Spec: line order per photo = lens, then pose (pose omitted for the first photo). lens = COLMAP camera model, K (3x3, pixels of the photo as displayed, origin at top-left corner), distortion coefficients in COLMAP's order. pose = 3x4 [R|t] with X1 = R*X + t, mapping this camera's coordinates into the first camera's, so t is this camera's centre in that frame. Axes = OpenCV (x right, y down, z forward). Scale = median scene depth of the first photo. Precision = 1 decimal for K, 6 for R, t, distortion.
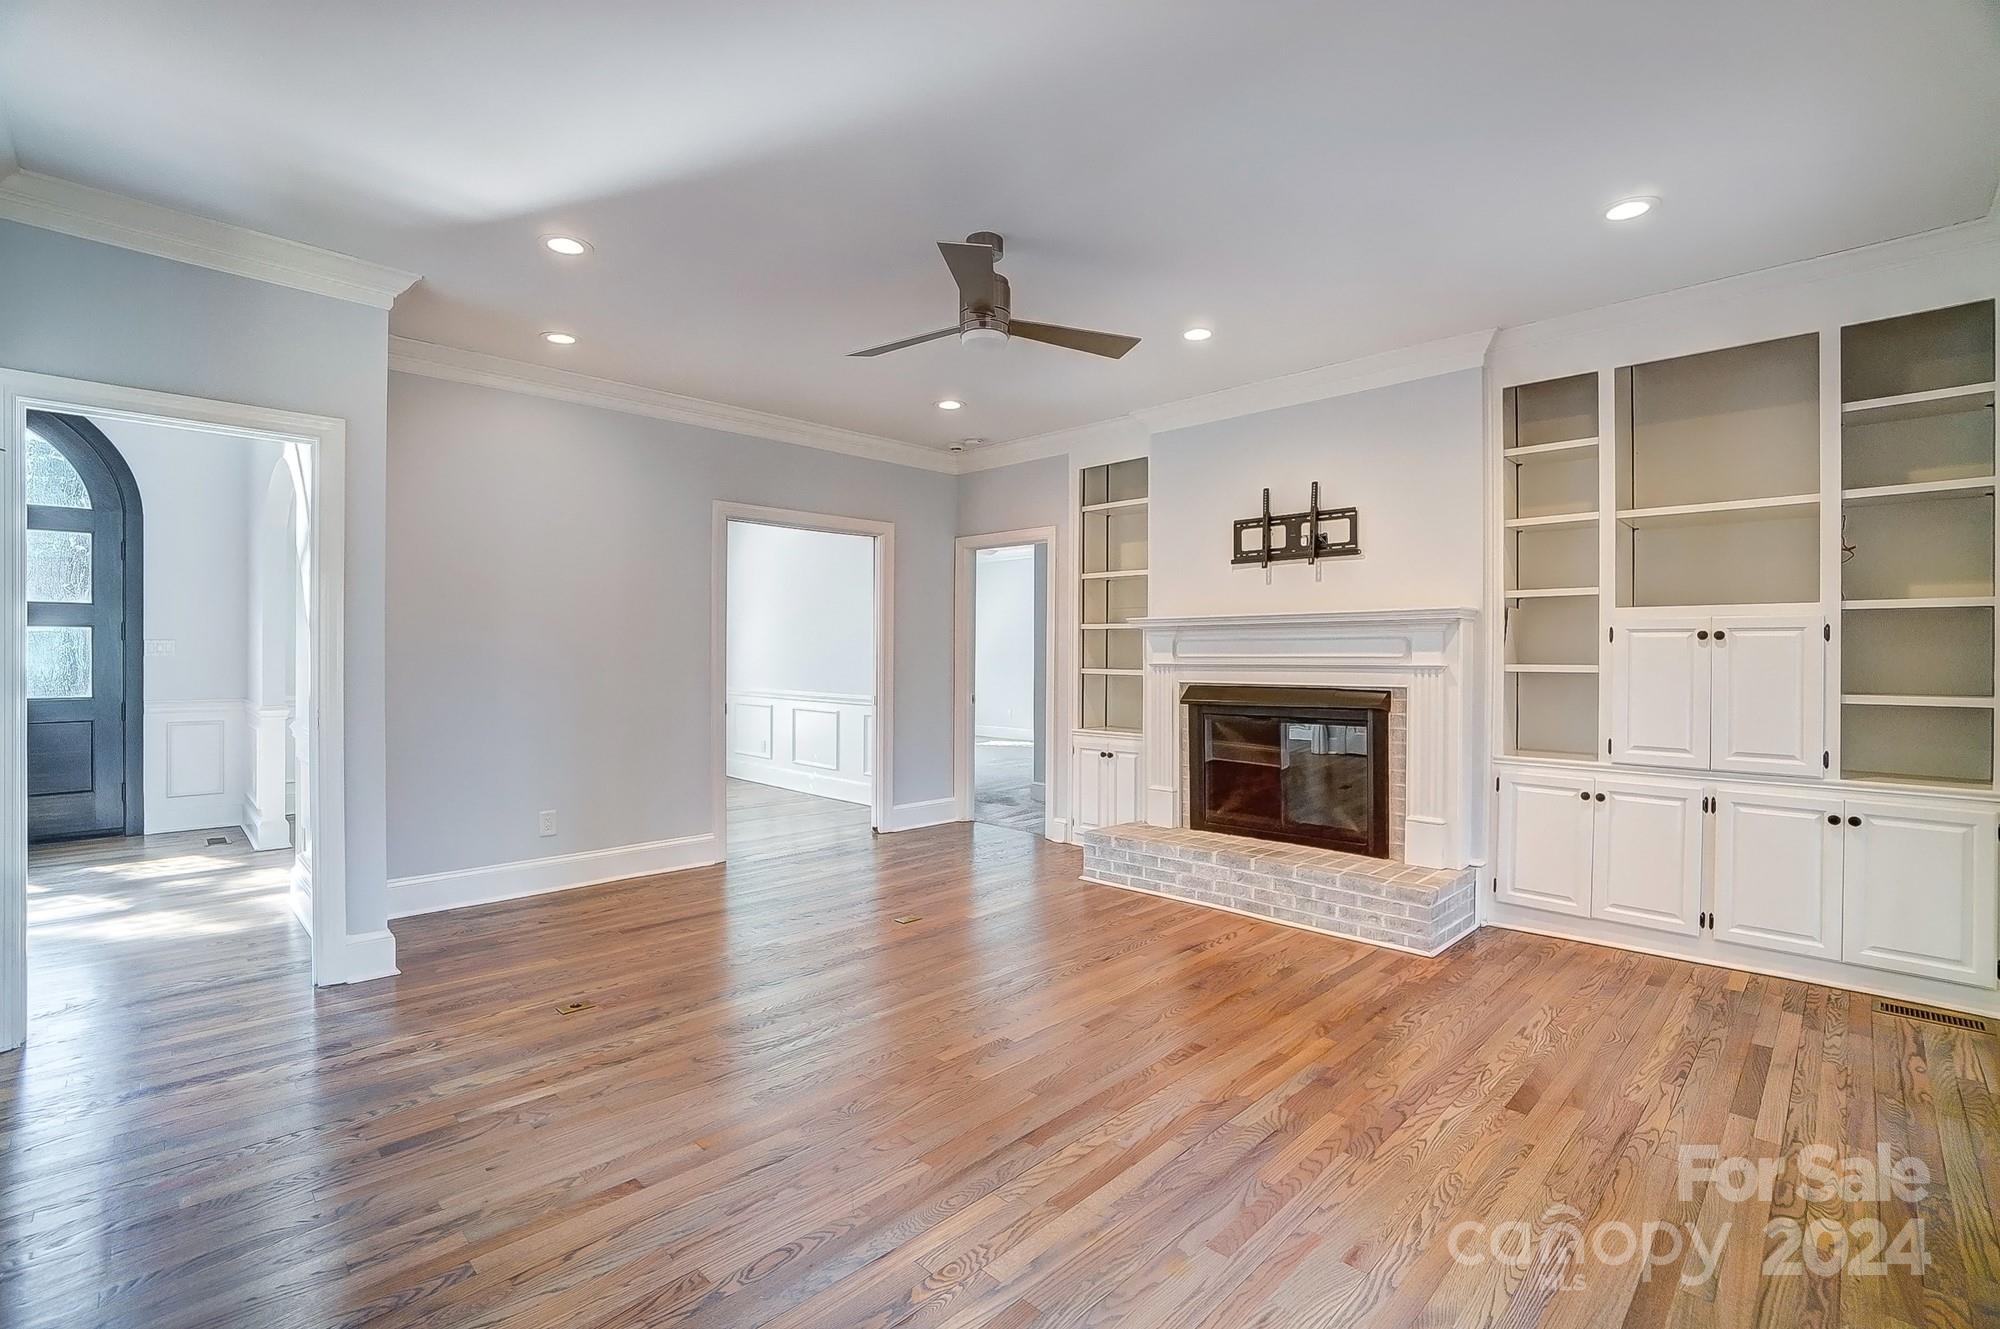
lens RADIAL K [[906.7, 0, 1001.0], [0, 906.7, 654.8], [0, 0, 1]] dist [-0.063596, 0.024989]
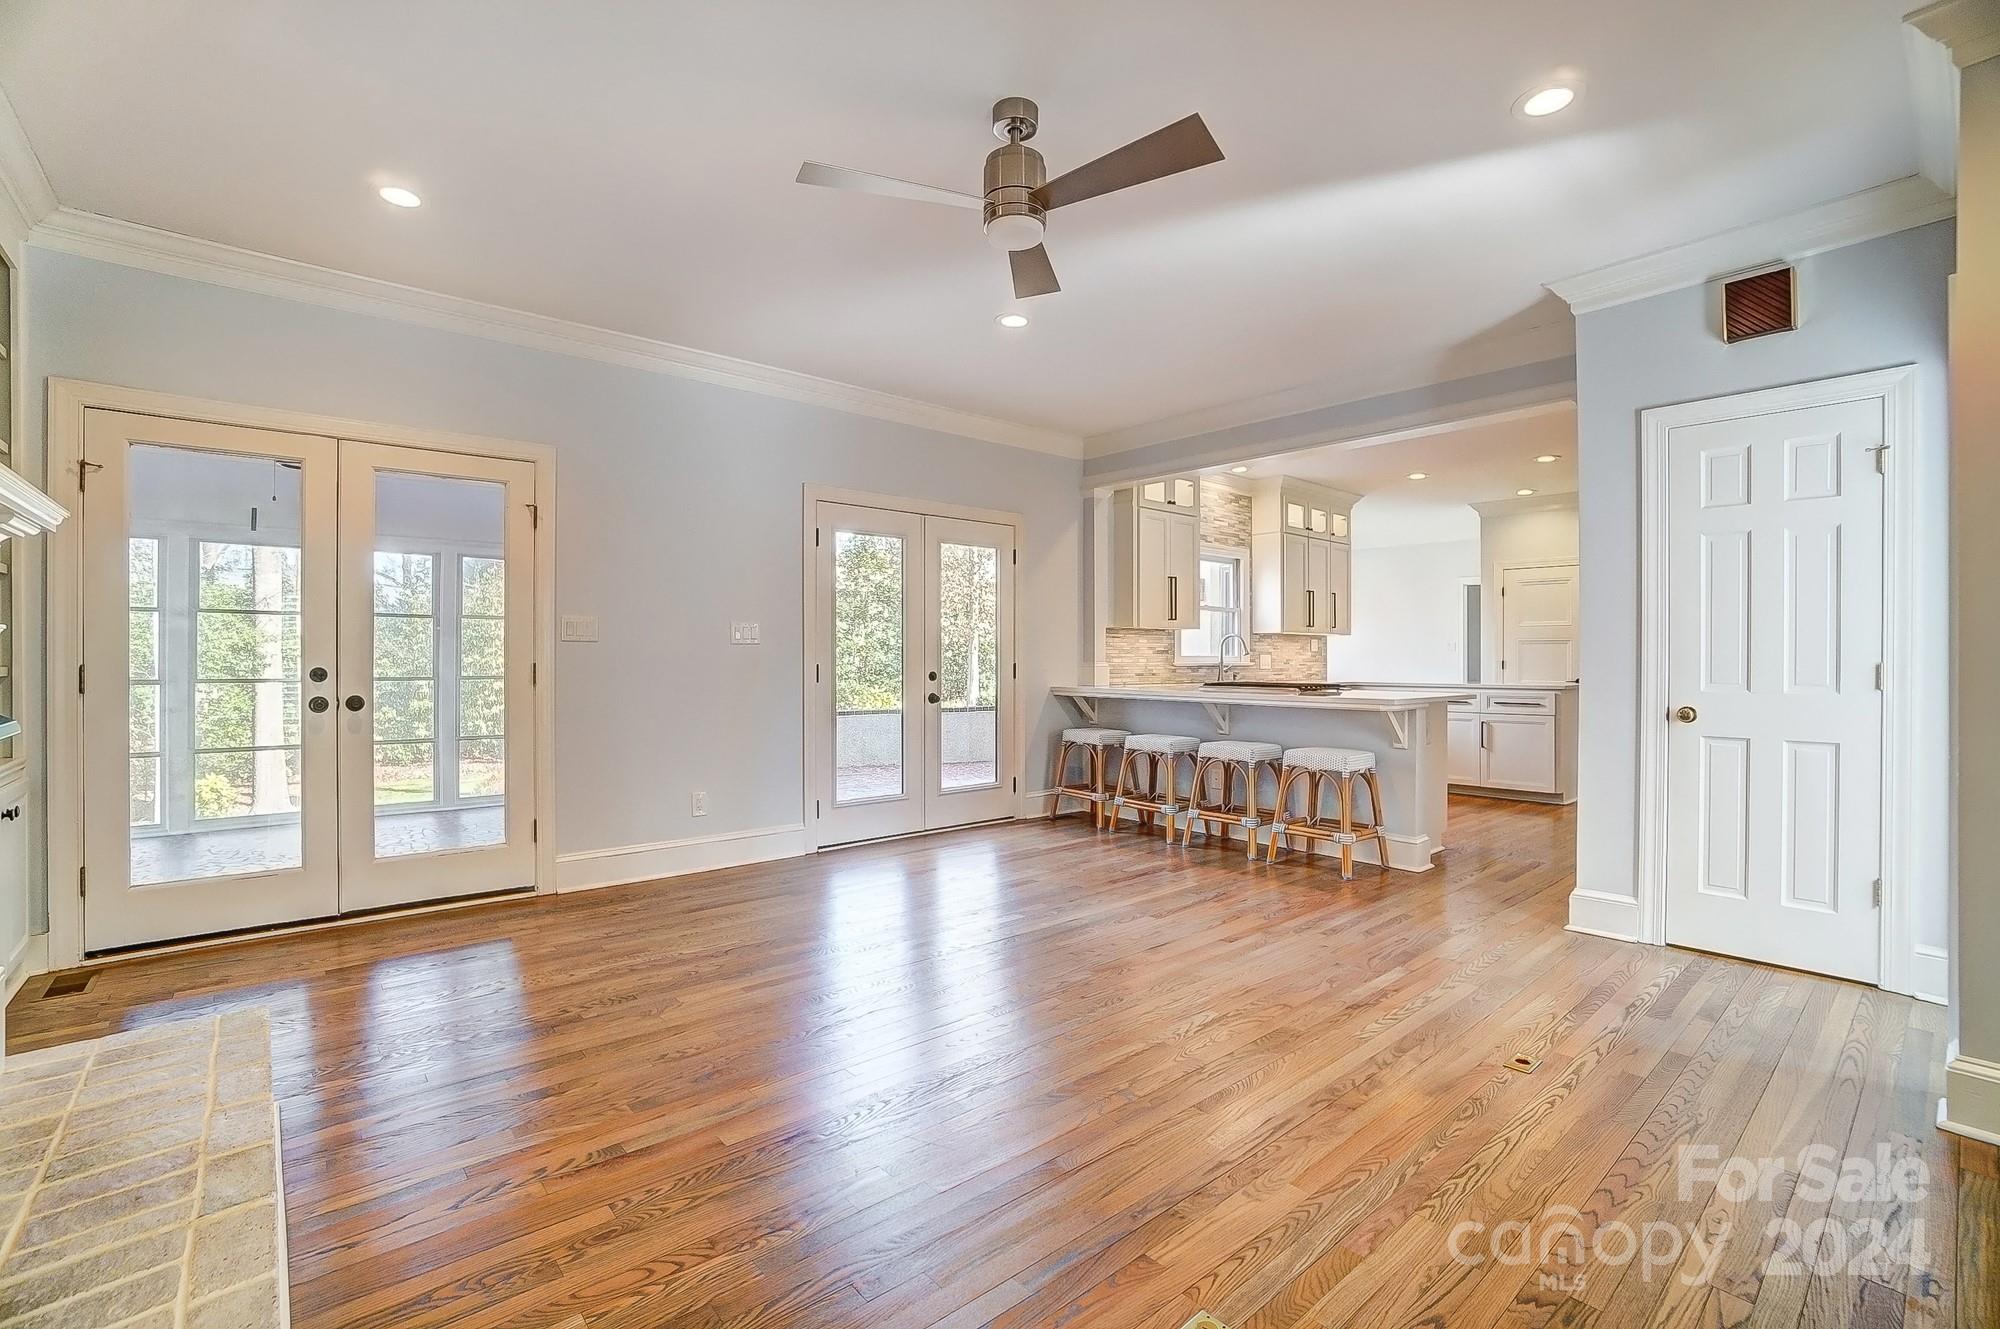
lens RADIAL K [[888.0, 0, 996.8], [0, 888.0, 656.5], [0, 0, 1]] dist [-0.064354, 0.023182]
pose [[-0.997091, -0.004463, 0.076085, -0.048549], [-0.004306, 0.999988, 0.002231, 0.023291], [-0.076095, 0.001897, -0.997099, 1.373957]]
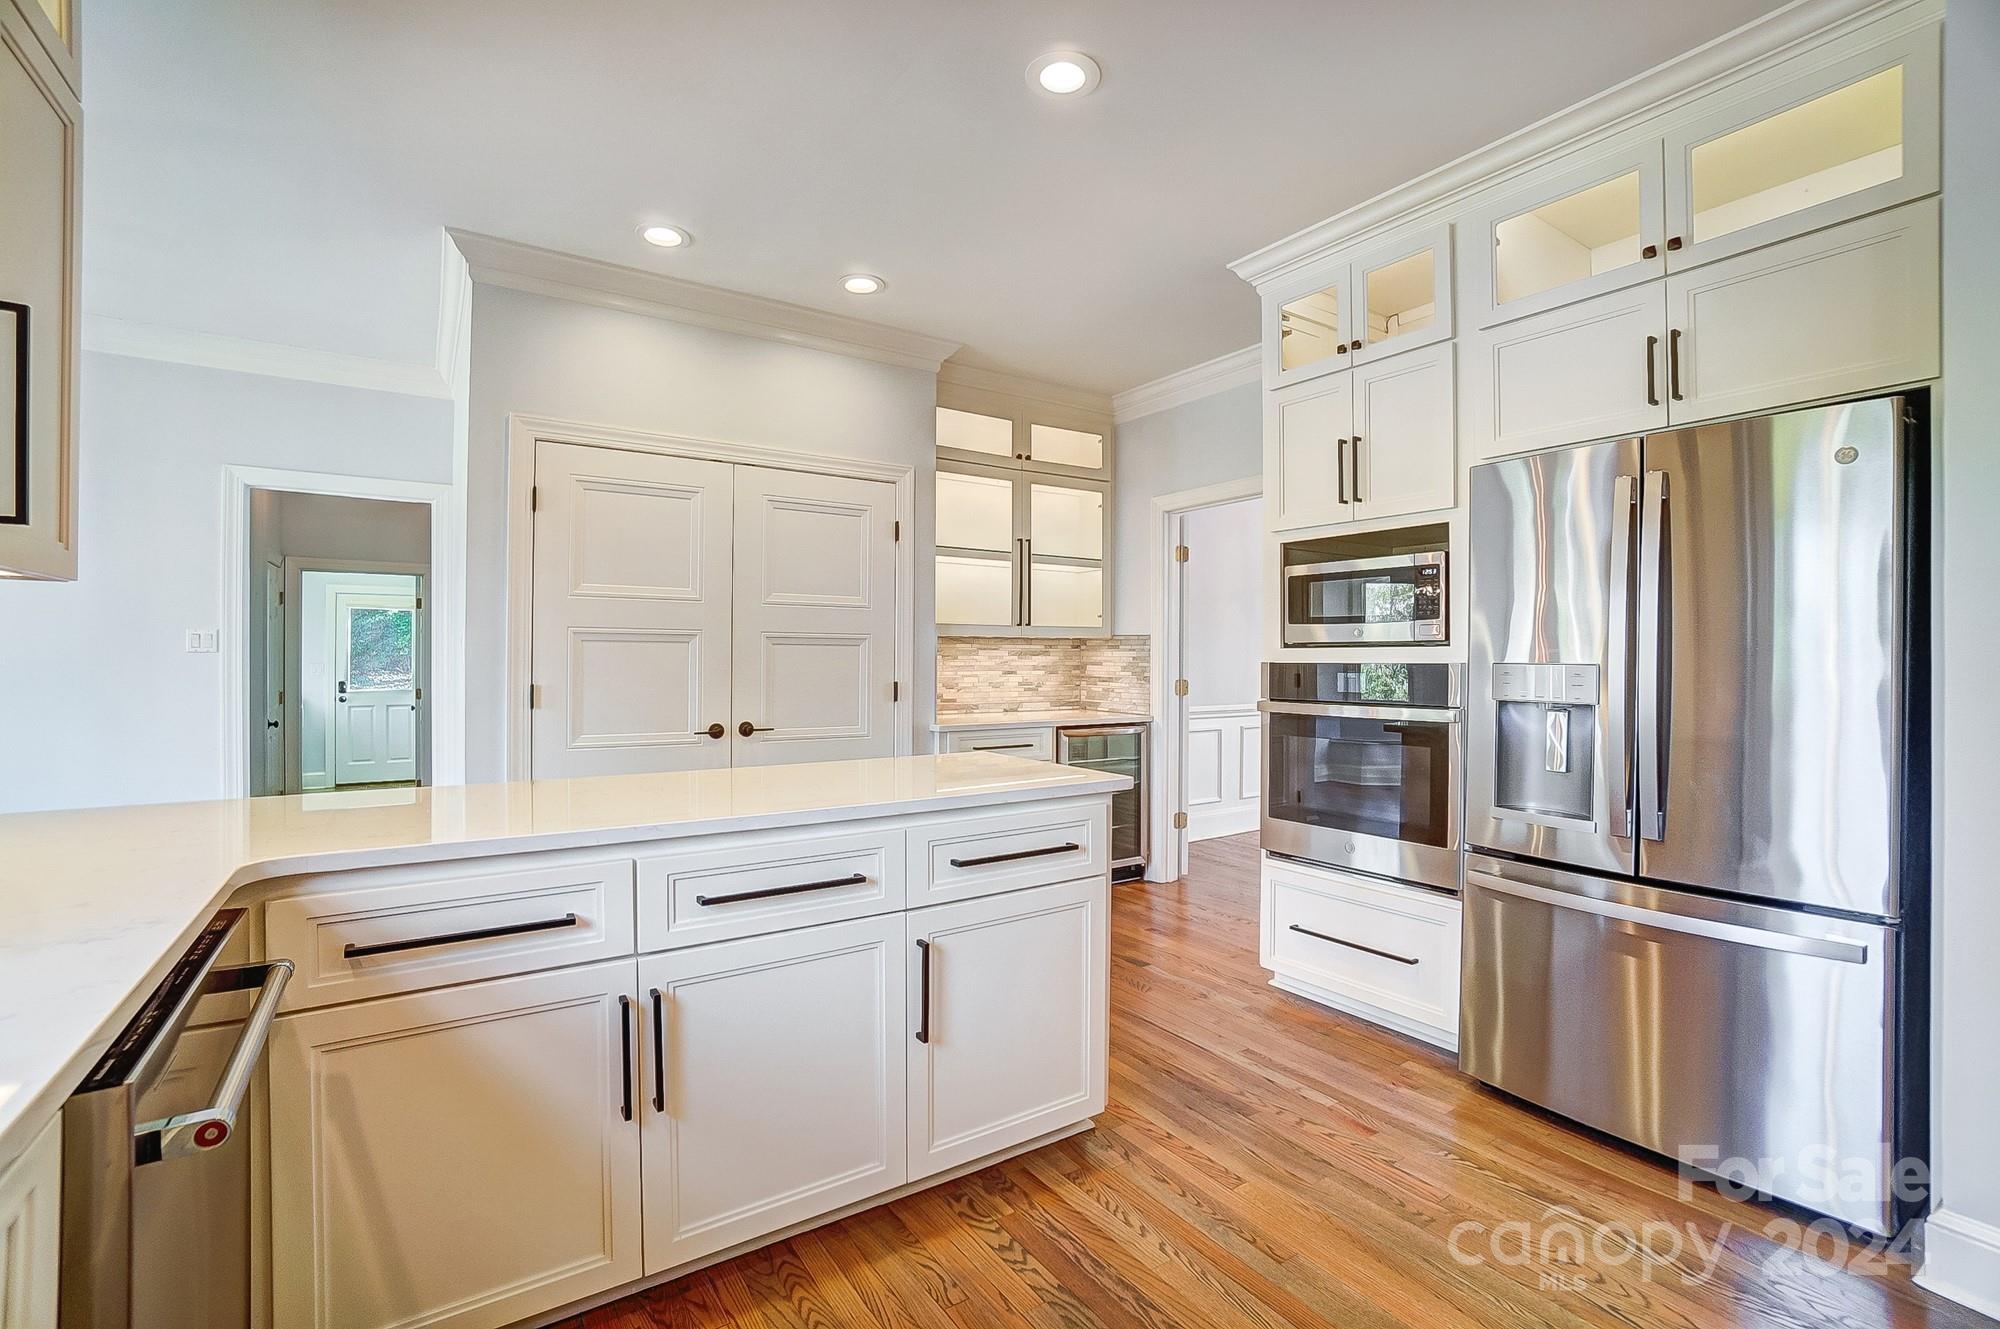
lens RADIAL K [[888.0, 0, 996.8], [0, 888.0, 656.5], [0, 0, 1]] dist [-0.064354, 0.023182]
pose [[-0.201674, -0.004154, -0.979444, -0.434040], [-0.008523, 0.999961, -0.002486, 0.005559], [0.979416, 0.007847, -0.201702, -0.271703]]
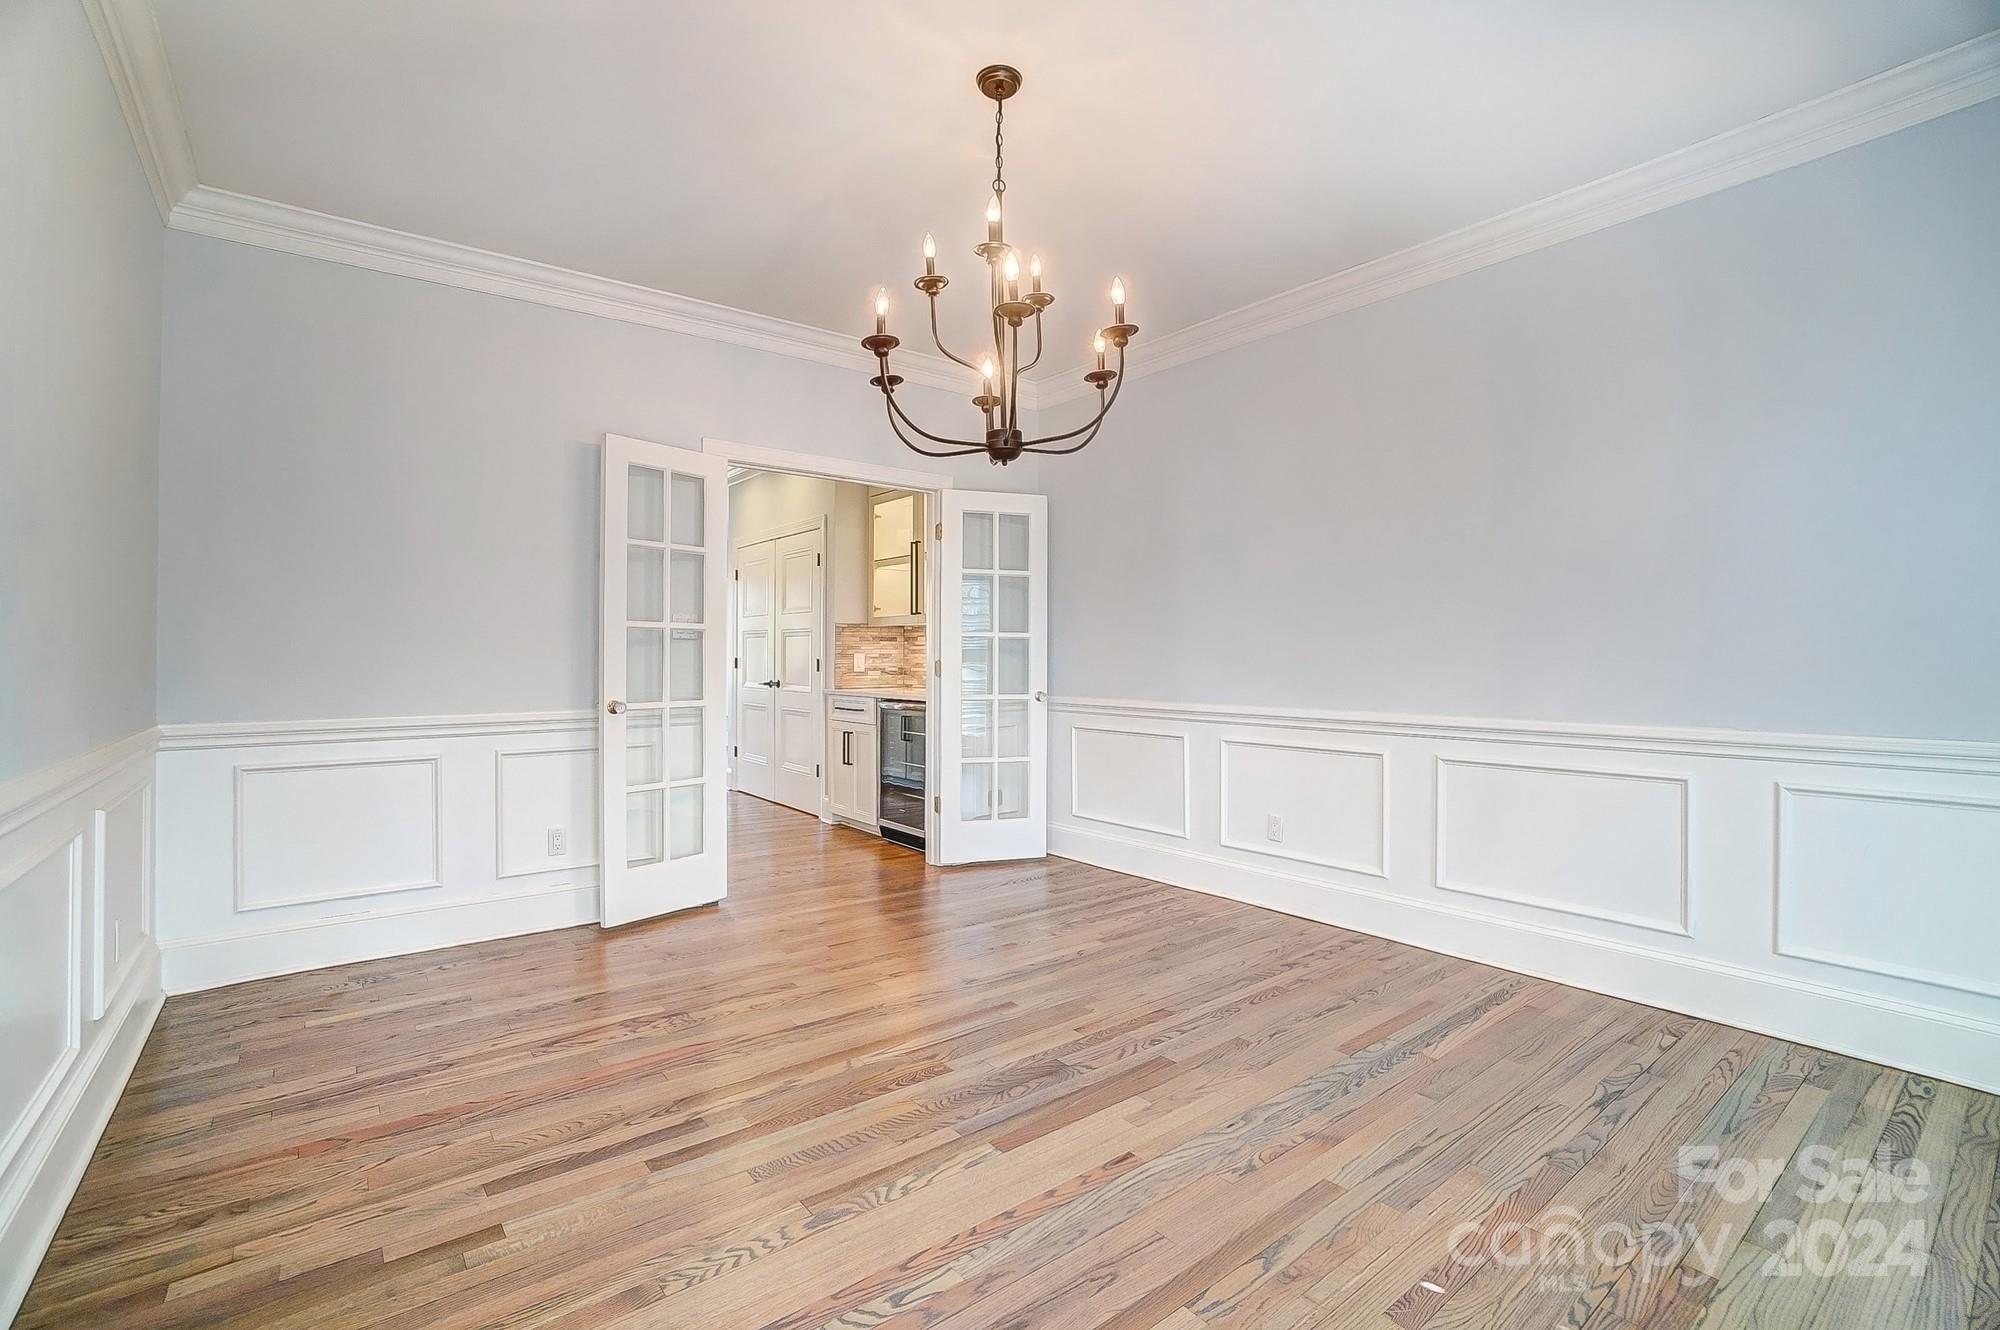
lens RADIAL K [[888.0, 0, 996.8], [0, 888.0, 657.0], [0, 0, 1]] dist [-0.064354, 0.023182]
pose [[-0.991375, -0.007582, 0.130837, -1.867838], [-0.007184, 0.999968, 0.003515, 0.022236], [-0.130860, 0.002545, -0.991398, 0.866804]]
